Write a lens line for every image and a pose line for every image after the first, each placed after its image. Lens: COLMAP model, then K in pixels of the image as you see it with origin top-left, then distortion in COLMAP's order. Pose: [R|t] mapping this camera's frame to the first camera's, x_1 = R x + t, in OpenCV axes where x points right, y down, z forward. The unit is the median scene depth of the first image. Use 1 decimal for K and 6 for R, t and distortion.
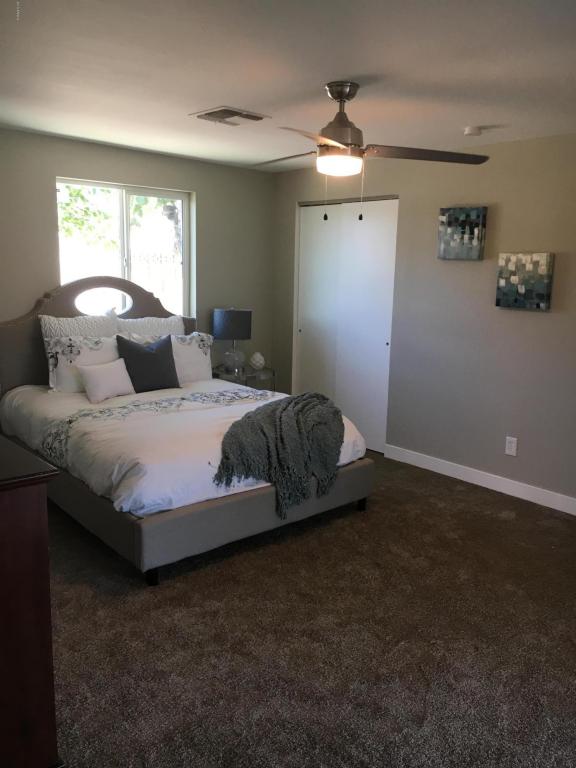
lens RADIAL K [[658.7, 0, 291.2], [0, 658.7, 388.8], [0, 0, 1]] dist [0.063361, -0.072393]
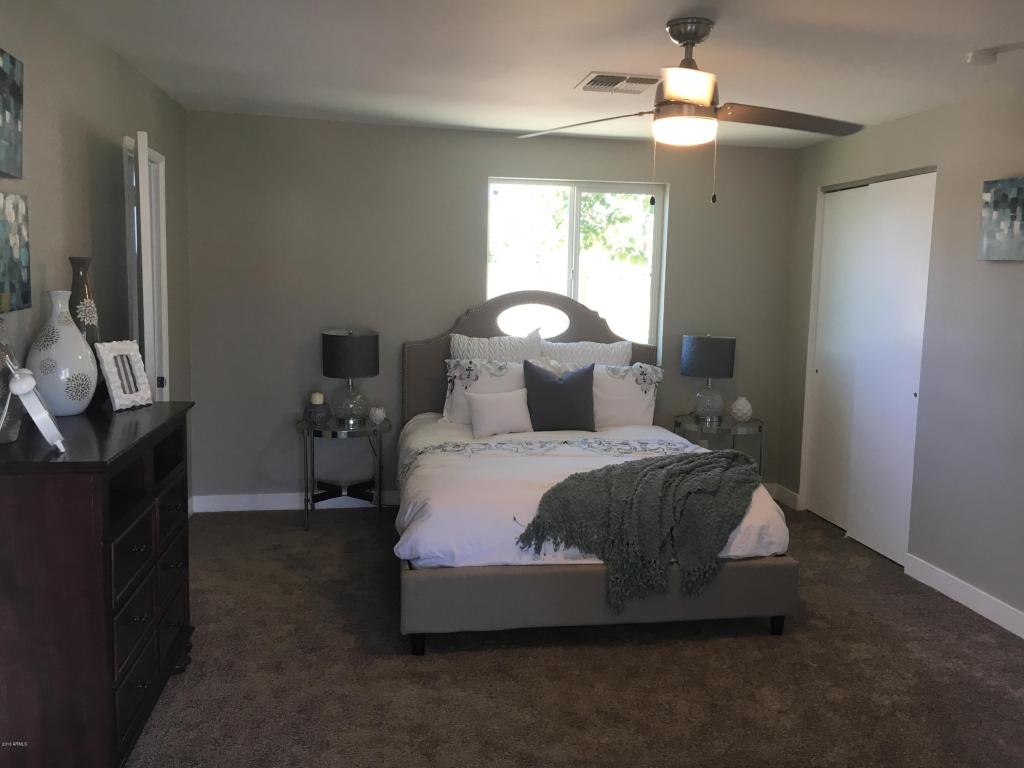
lens RADIAL K [[878.2, 0, 515.8], [0, 878.2, 383.0], [0, 0, 1]] dist [0.063361, -0.072393]
pose [[0.842566, 0.057541, -0.535510, 0.321904], [-0.101034, 0.993512, -0.052212, 0.005393], [0.529032, 0.098096, 0.842913, 0.079323]]
